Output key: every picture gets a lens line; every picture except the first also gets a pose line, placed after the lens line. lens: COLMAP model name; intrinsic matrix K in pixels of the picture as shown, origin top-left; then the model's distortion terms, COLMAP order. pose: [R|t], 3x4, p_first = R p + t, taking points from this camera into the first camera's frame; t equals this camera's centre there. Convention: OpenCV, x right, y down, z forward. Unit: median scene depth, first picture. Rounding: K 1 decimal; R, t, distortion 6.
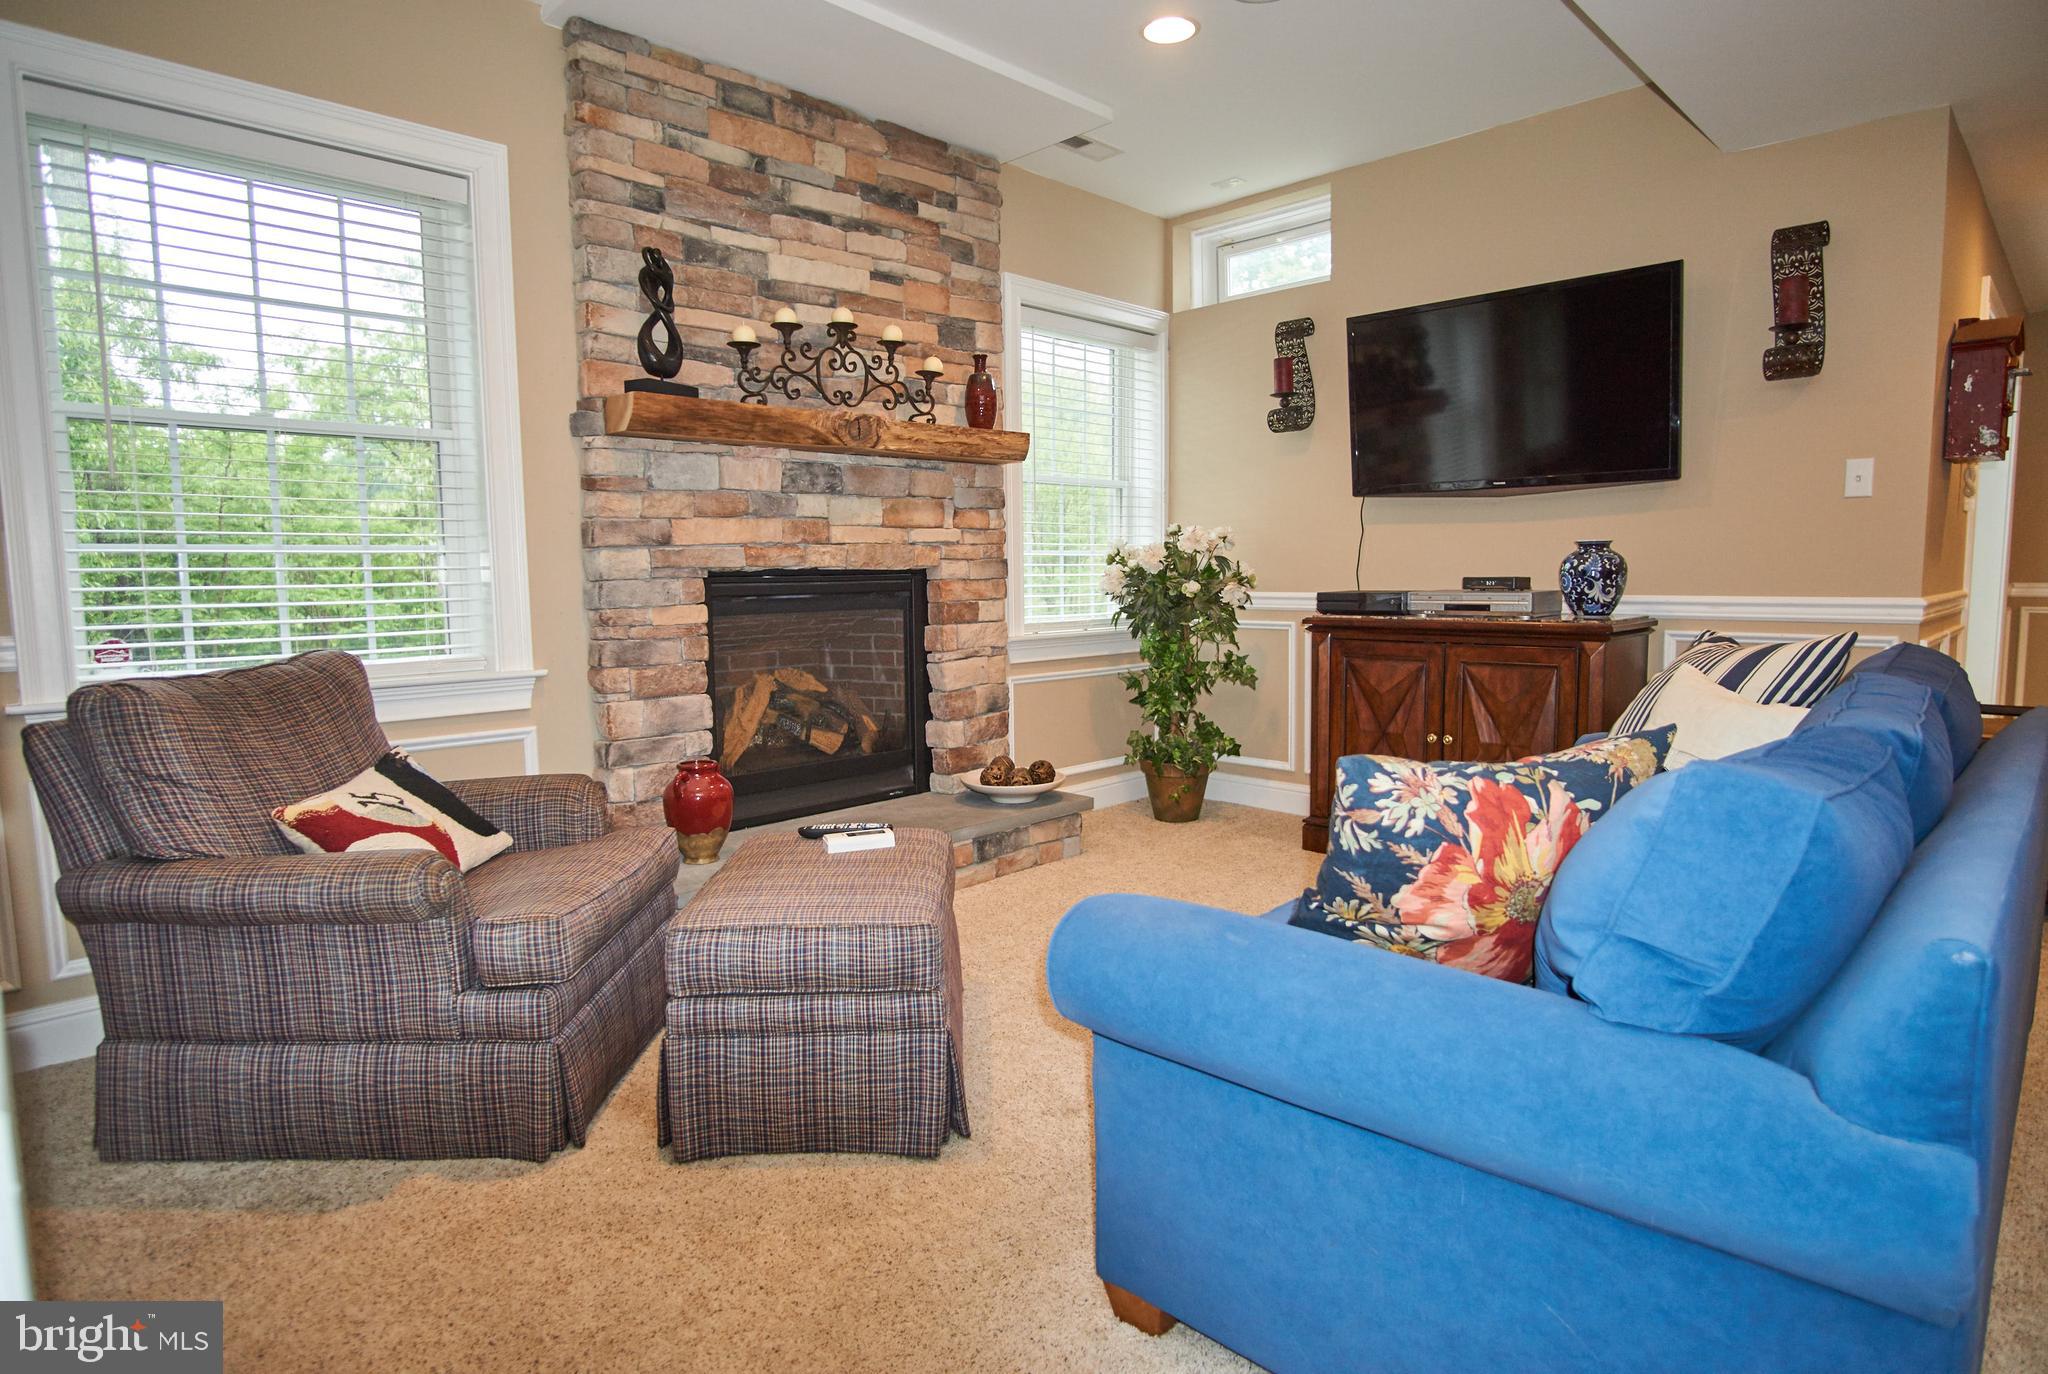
lens RADIAL K [[1073.2, 0, 1071.3], [0, 1073.2, 654.7], [0, 0, 1]] dist [-0.002819, 0.000099]
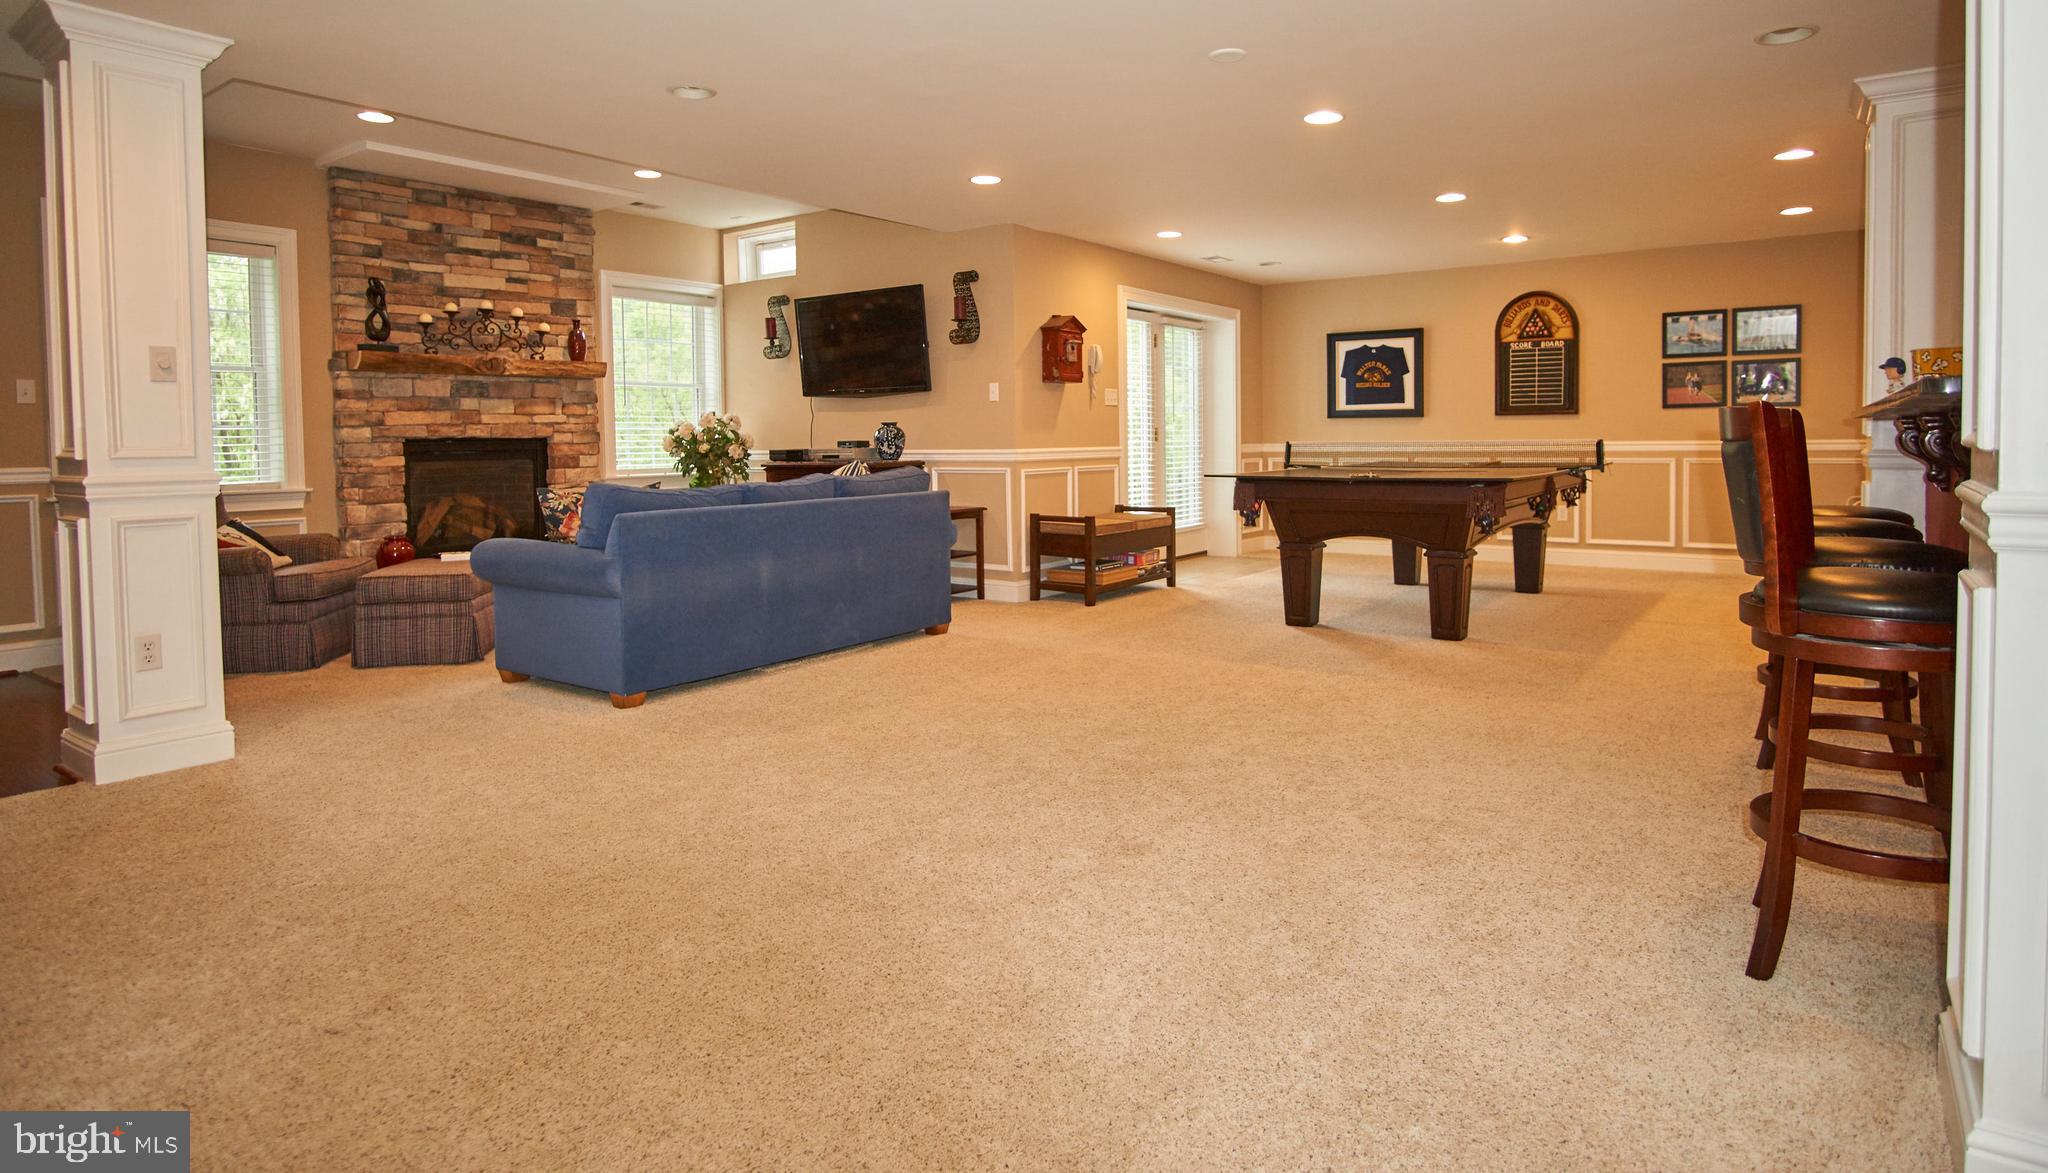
lens RADIAL K [[1048.4, 0, 1023.0], [0, 1048.4, 470.8], [0, 0, 1]] dist [-0.000096, 0.000091]
pose [[0.992437, -0.006418, 0.122586, 0.508507], [0.012376, 0.998775, -0.047902, 0.079895], [-0.122128, 0.049057, 0.991301, -0.955419]]
